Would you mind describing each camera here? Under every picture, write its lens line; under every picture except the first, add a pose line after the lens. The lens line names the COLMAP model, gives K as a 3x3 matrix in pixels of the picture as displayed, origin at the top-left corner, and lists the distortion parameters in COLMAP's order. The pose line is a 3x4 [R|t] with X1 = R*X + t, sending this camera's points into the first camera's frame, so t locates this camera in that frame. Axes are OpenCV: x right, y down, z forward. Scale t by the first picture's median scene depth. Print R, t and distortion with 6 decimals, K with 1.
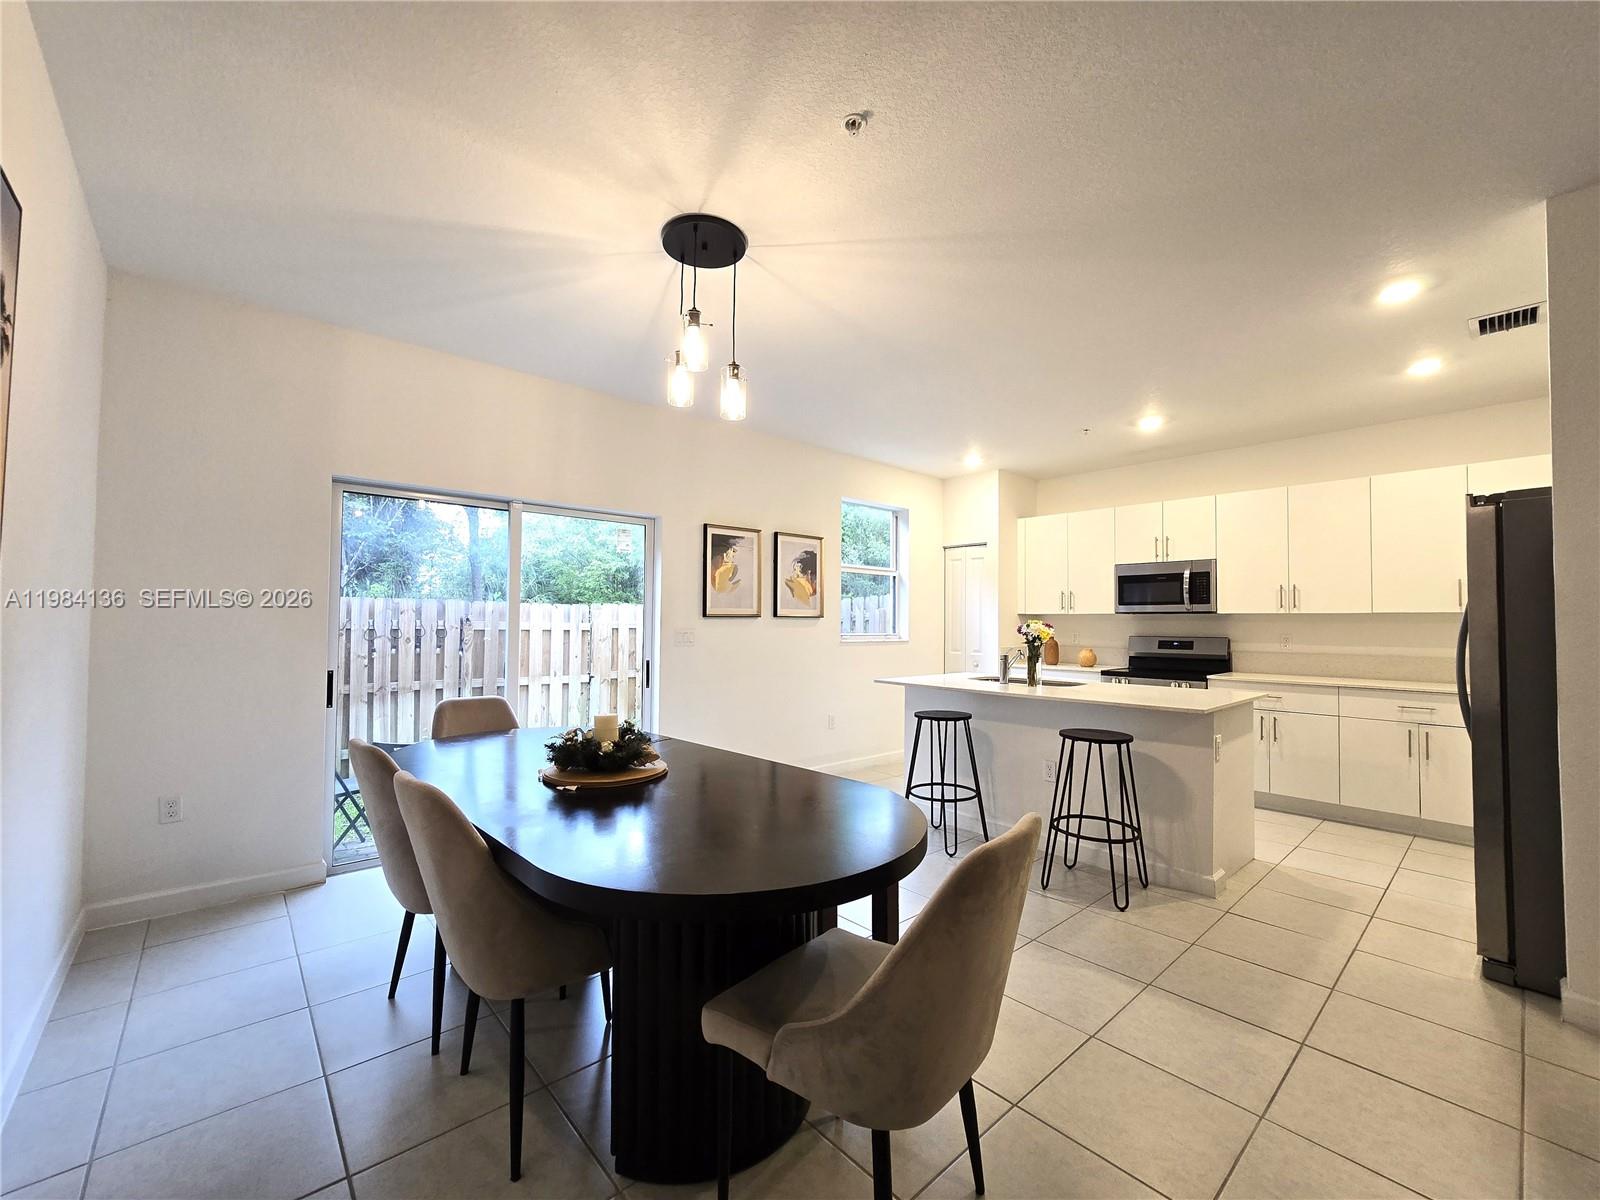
lens RADIAL K [[654.9, 0, 804.8], [0, 654.9, 600.8], [0, 0, 1]] dist [-0.010345, 0.006896]
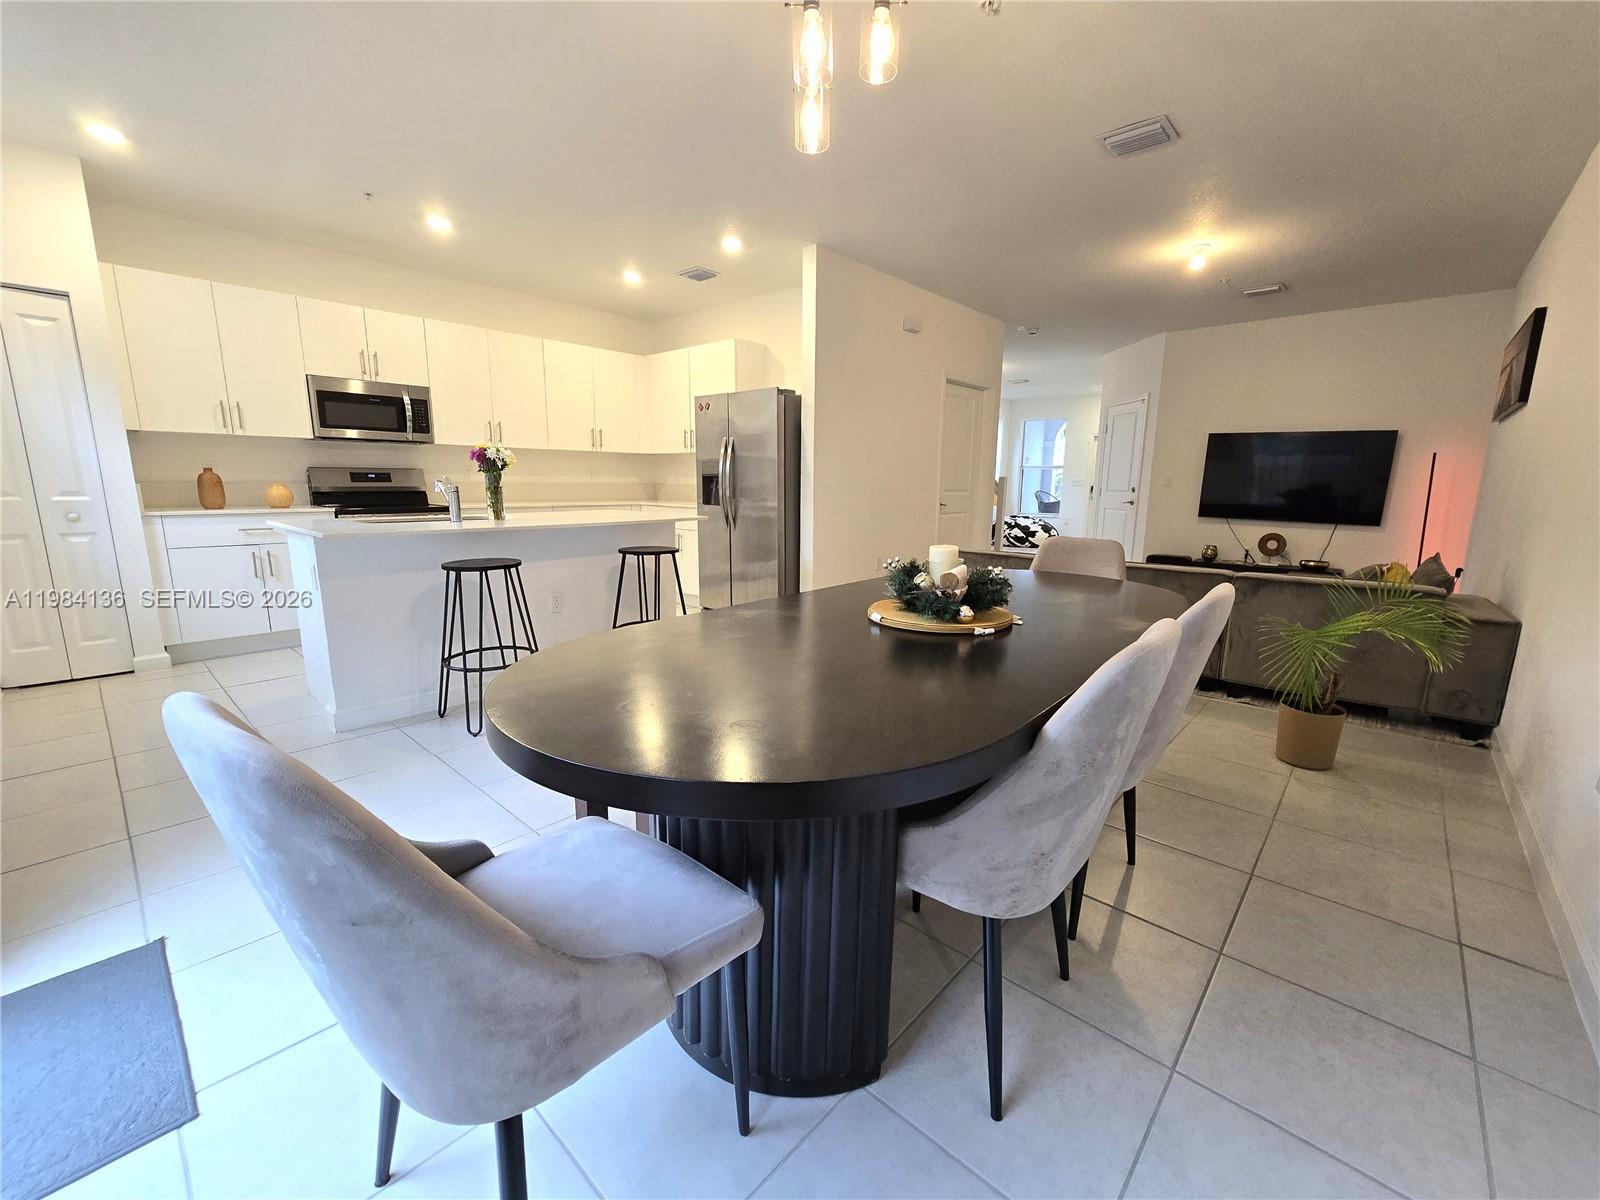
lens RADIAL K [[654.9, 0, 804.8], [0, 654.9, 600.8], [0, 0, 1]] dist [-0.010345, 0.006896]
pose [[-0.113012, -0.190620, 0.975137, -0.451051], [-0.046934, 0.981353, 0.186396, 0.041033], [-0.992485, -0.024702, -0.119851, 0.538133]]
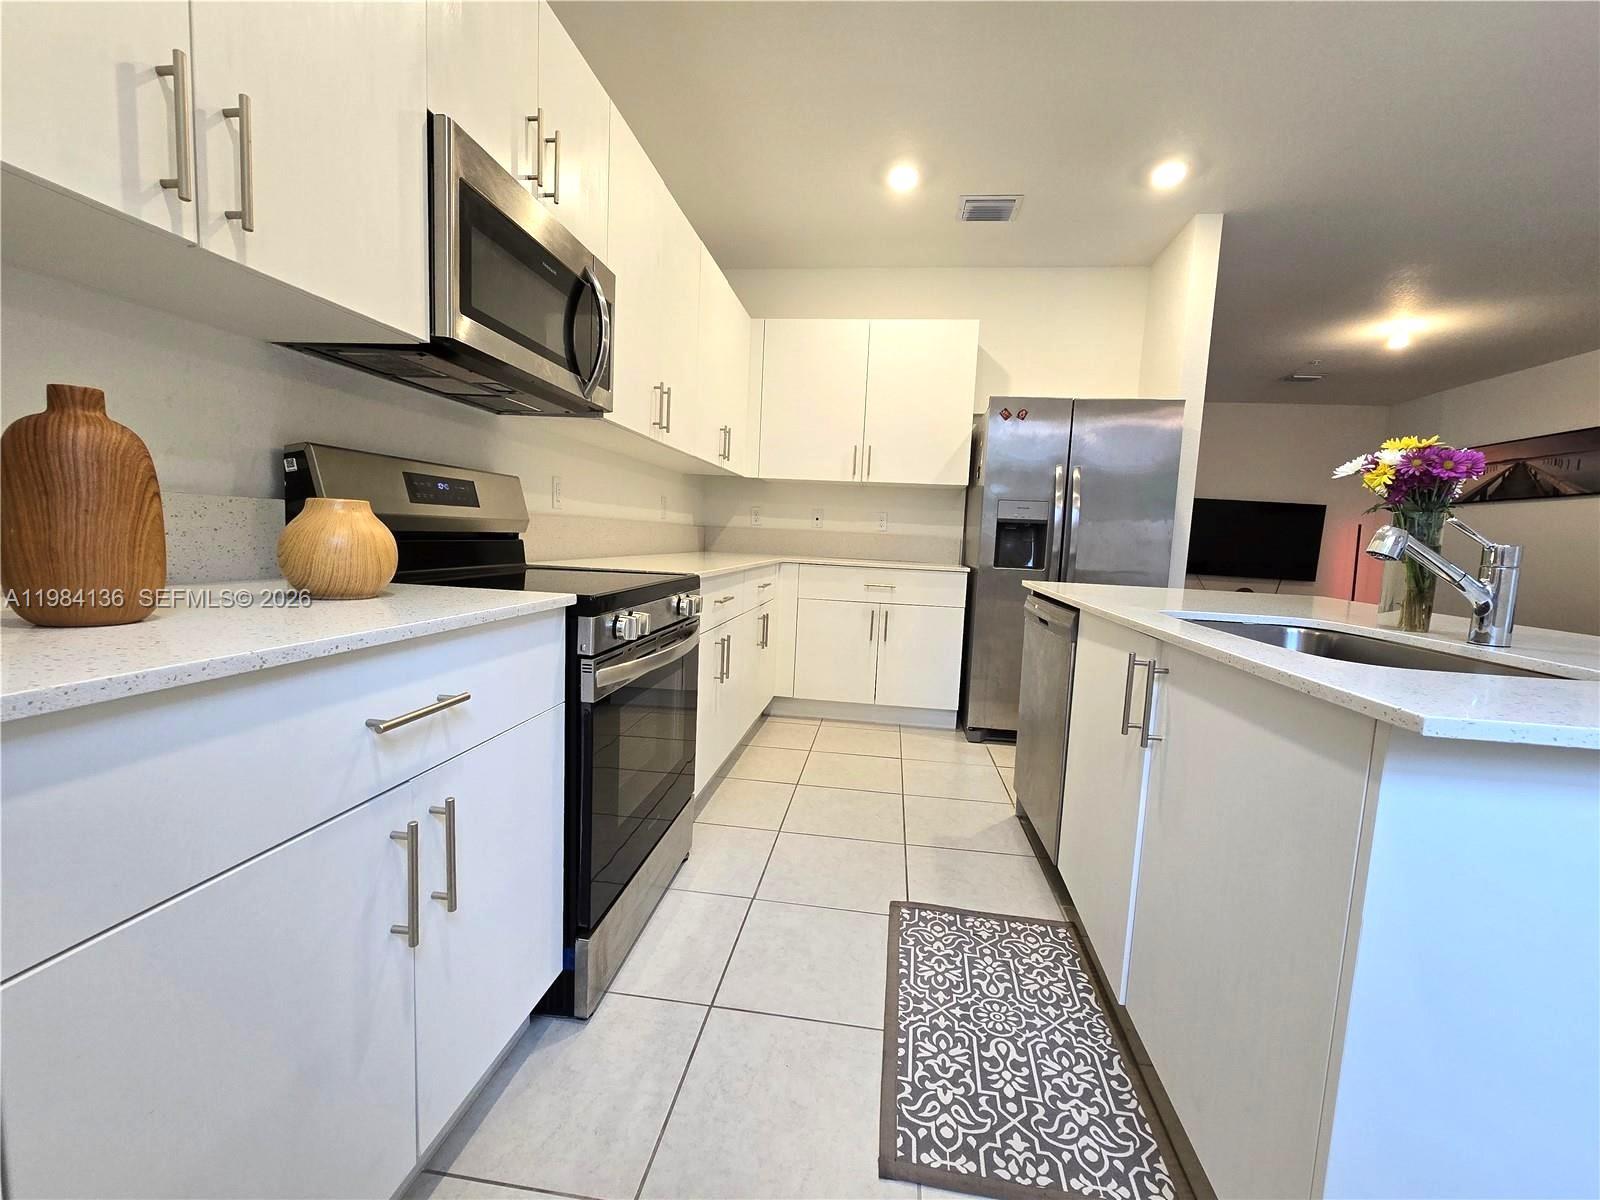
lens RADIAL K [[654.9, 0, 804.8], [0, 654.9, 600.8], [0, 0, 1]] dist [-0.010345, 0.006896]
pose [[-0.650688, -0.113493, 0.750816, 0.234661], [-0.076406, 0.993535, 0.083966, 0.085650], [-0.755491, -0.002731, -0.655153, 1.146726]]
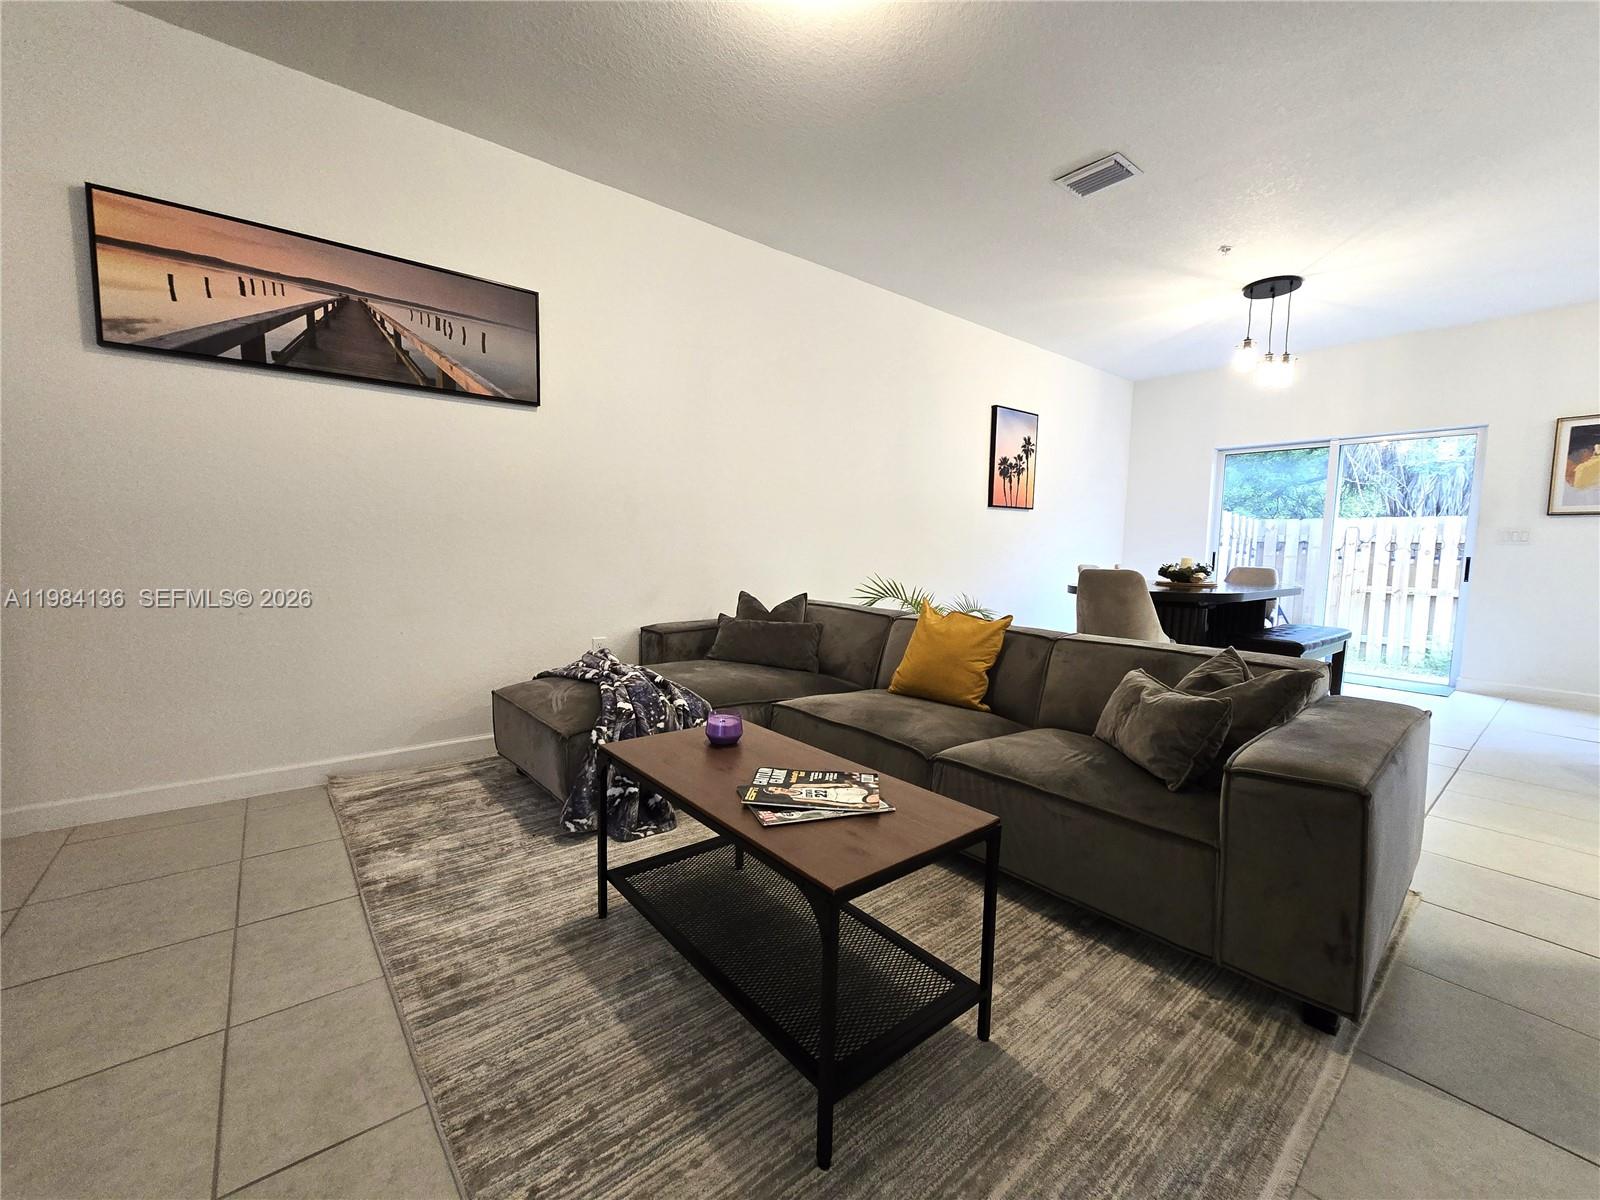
lens RADIAL K [[654.9, 0, 804.8], [0, 654.9, 600.8], [0, 0, 1]] dist [-0.010345, 0.006896]
pose [[-0.040412, 0.078268, -0.996113, 0.800054], [0.012762, 0.996886, 0.077811, 0.056519], [0.999102, -0.009568, -0.041285, -0.074075]]
